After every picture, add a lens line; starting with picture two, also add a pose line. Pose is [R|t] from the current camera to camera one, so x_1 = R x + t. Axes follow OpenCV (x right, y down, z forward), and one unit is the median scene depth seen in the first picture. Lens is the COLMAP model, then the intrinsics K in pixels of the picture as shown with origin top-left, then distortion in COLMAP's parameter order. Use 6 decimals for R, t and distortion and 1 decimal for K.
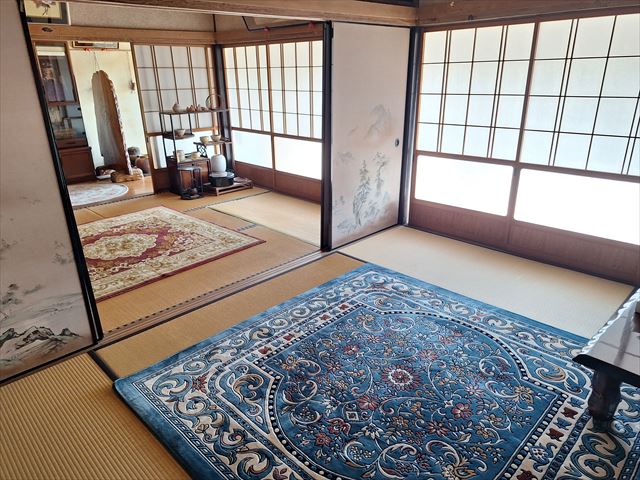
lens RADIAL K [[442.6, 0, 318.6], [0, 442.6, 237.0], [0, 0, 1]] dist [0.073232, -0.056789]
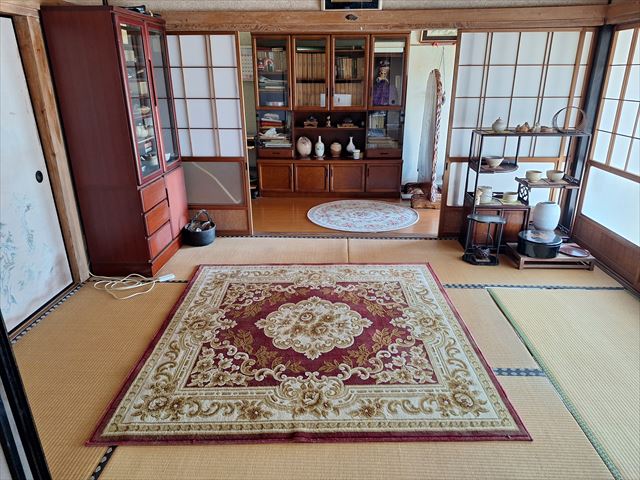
lens RADIAL K [[442.6, 0, 318.6], [0, 442.6, 237.0], [0, 0, 1]] dist [0.073232, -0.056789]
pose [[0.686914, 0.266452, -0.676130, -0.008677], [-0.264991, 0.958142, 0.108370, -0.131761], [0.676704, 0.104728, 0.728769, 0.352724]]
